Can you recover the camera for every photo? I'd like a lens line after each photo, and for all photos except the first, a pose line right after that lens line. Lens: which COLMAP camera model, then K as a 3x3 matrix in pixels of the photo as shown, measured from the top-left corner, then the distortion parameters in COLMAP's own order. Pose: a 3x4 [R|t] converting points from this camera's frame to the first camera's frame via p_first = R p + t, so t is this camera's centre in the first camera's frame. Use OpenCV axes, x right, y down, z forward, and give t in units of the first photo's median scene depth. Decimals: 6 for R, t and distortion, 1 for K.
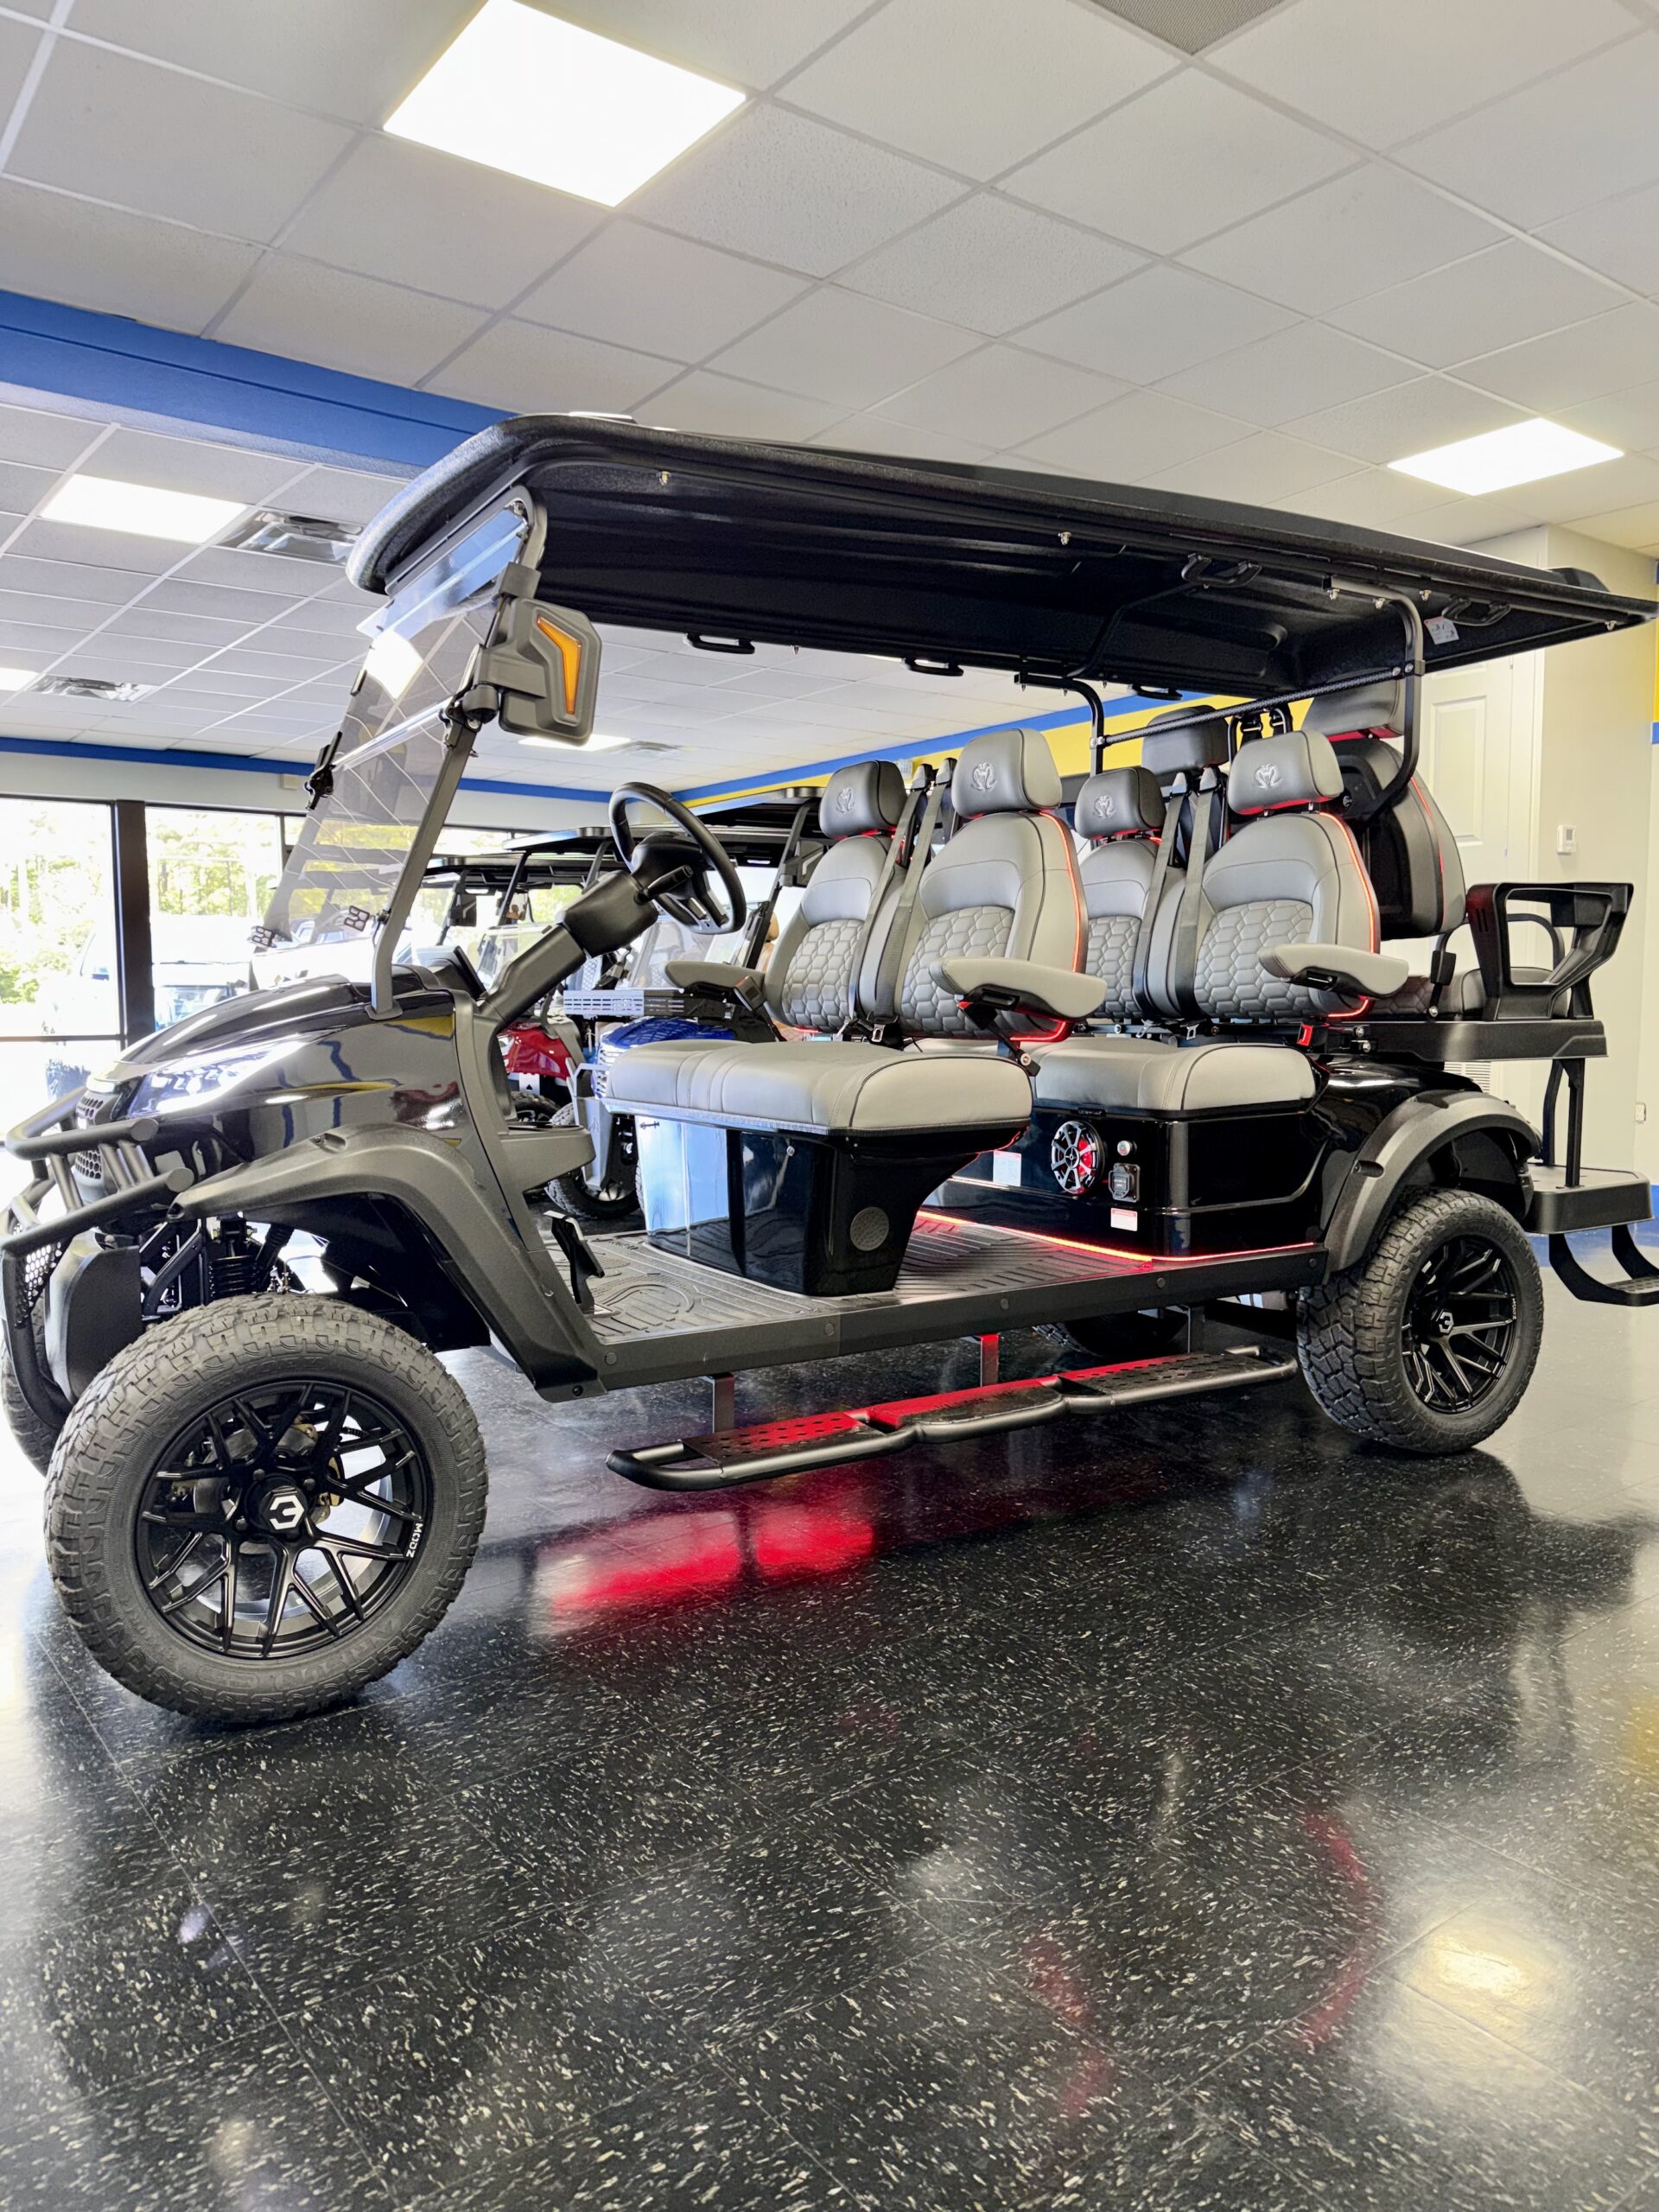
lens RADIAL K [[1562.1, 0, 838.6], [0, 1562.1, 1112.2], [0, 0, 1]] dist [0.215776, -0.253447]
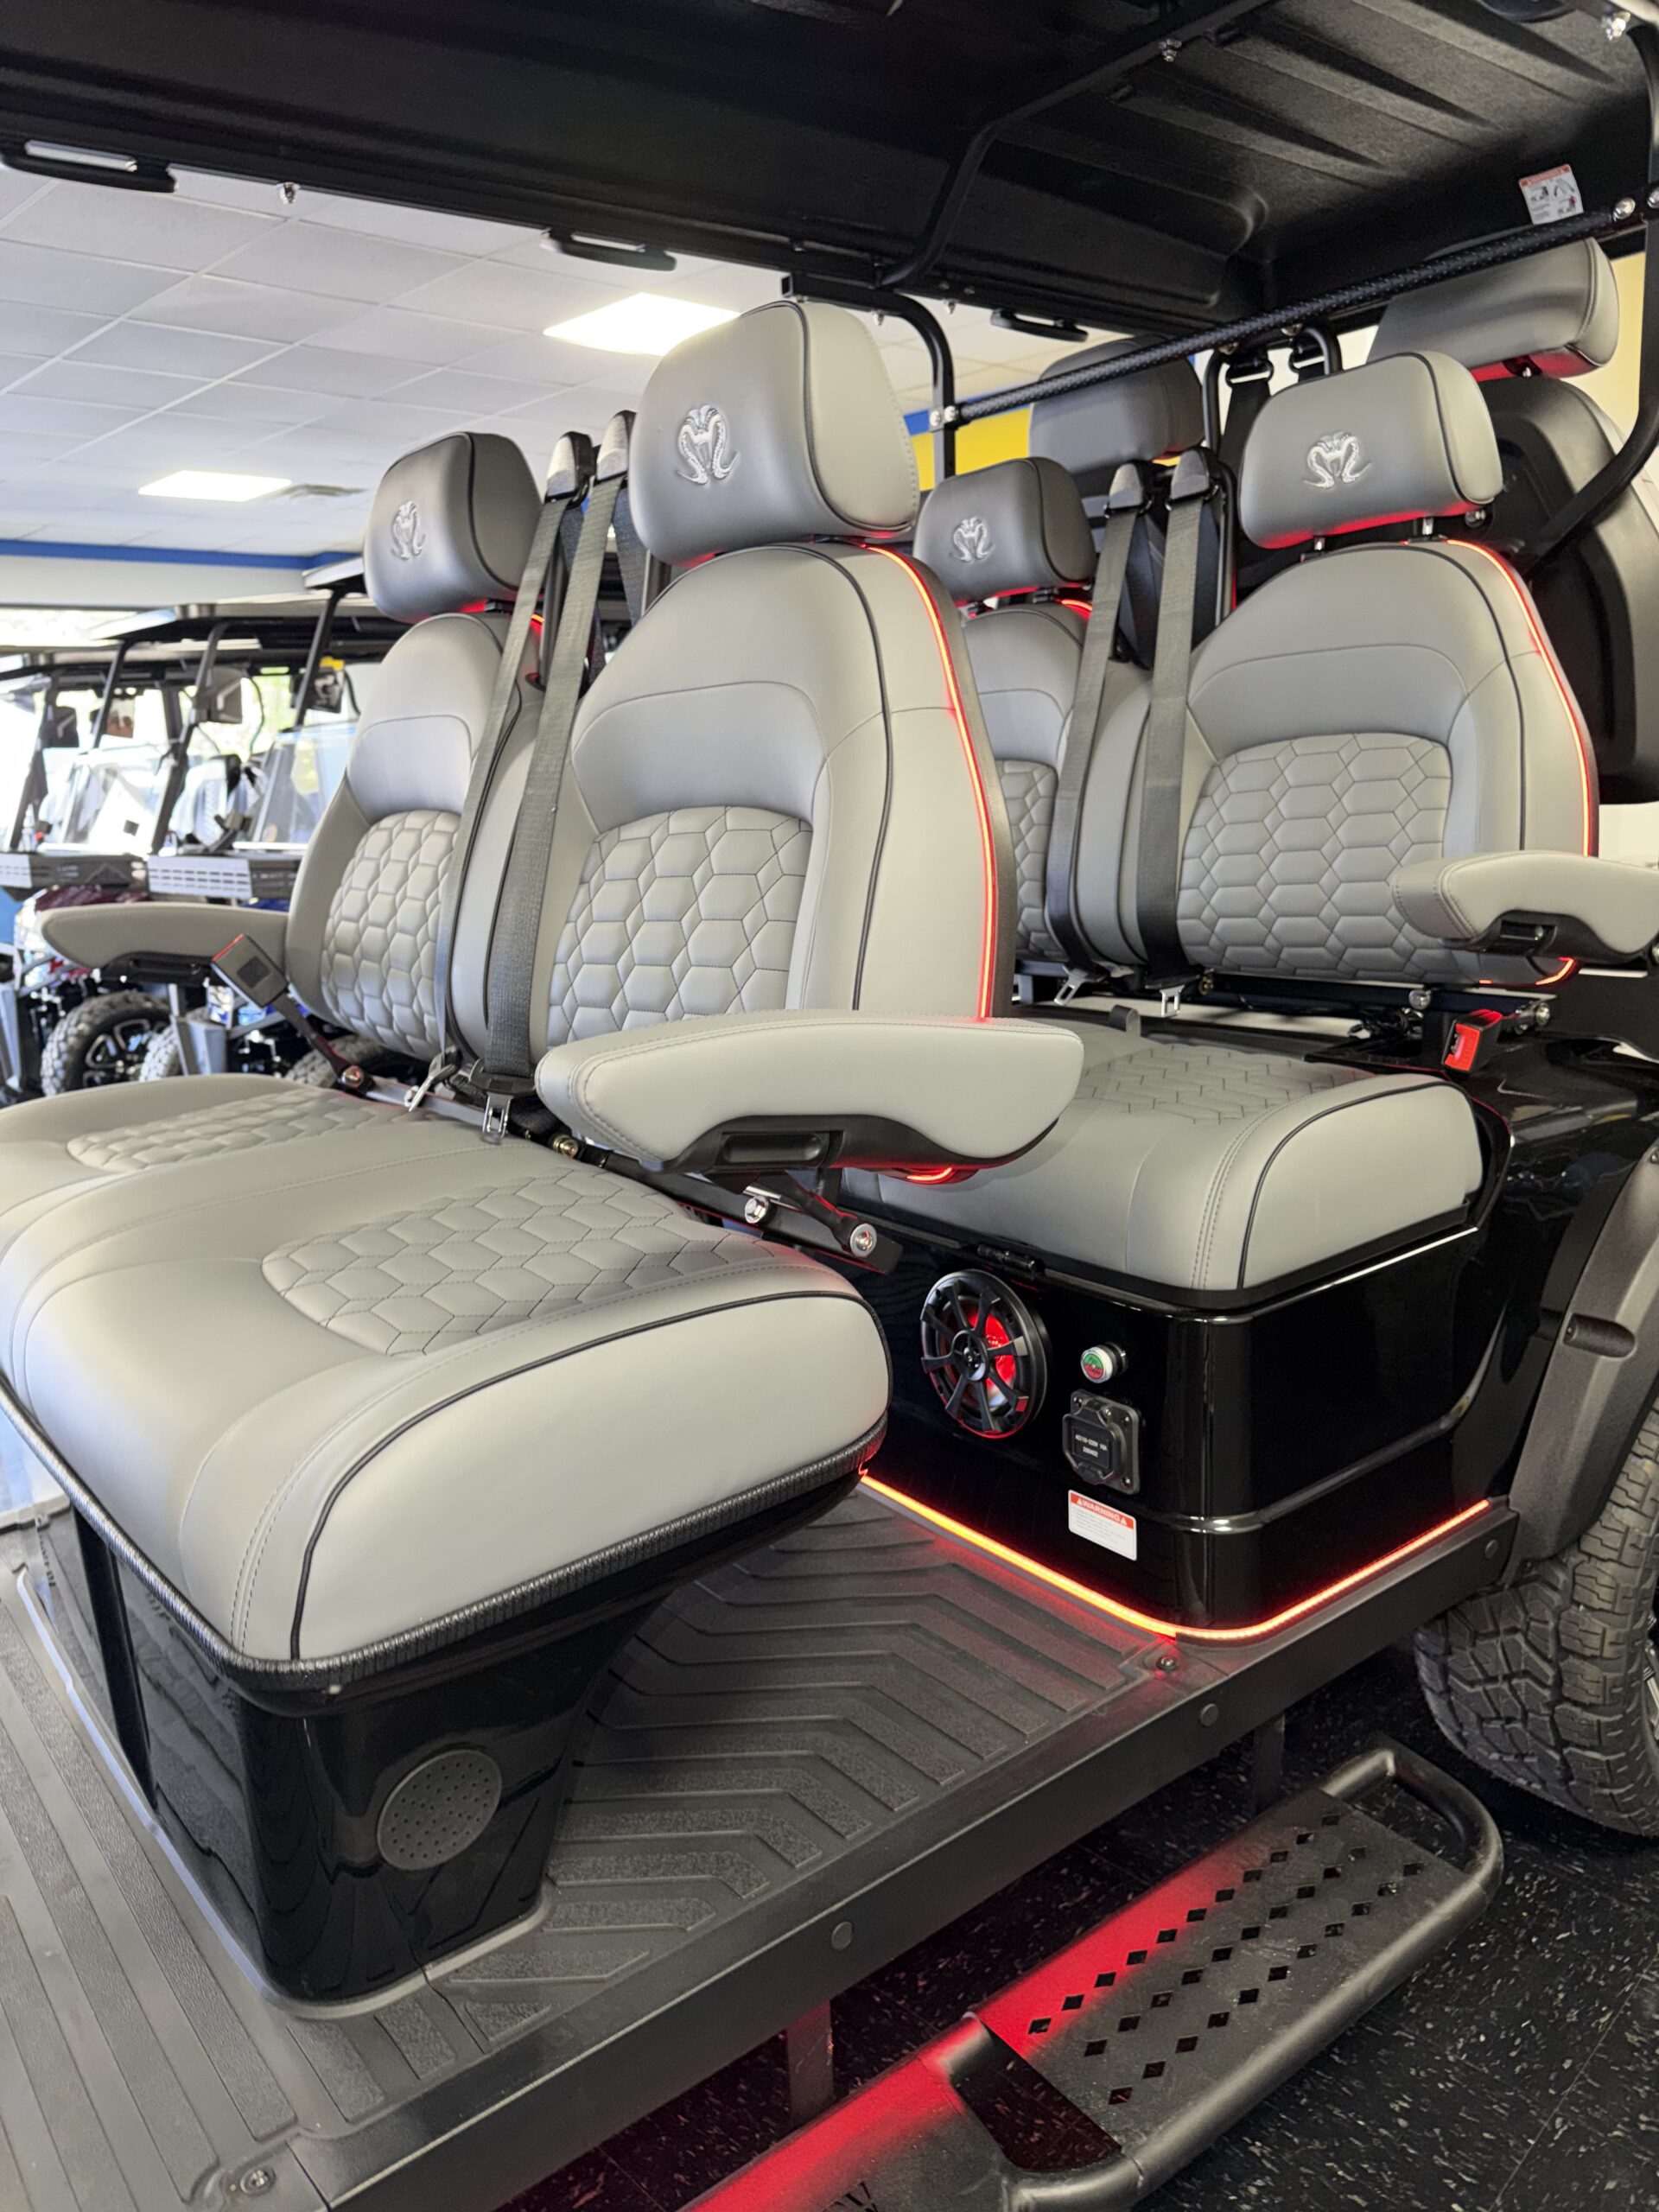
lens RADIAL K [[1548.4, 0, 838.5], [0, 1548.4, 1102.5], [0, 0, 1]] dist [0.066490, -0.069889]
pose [[0.990971, -0.068832, 0.115060, 0.060635], [0.052179, 0.988499, 0.141940, -0.096409], [-0.123506, -0.134655, 0.983165, 0.533666]]
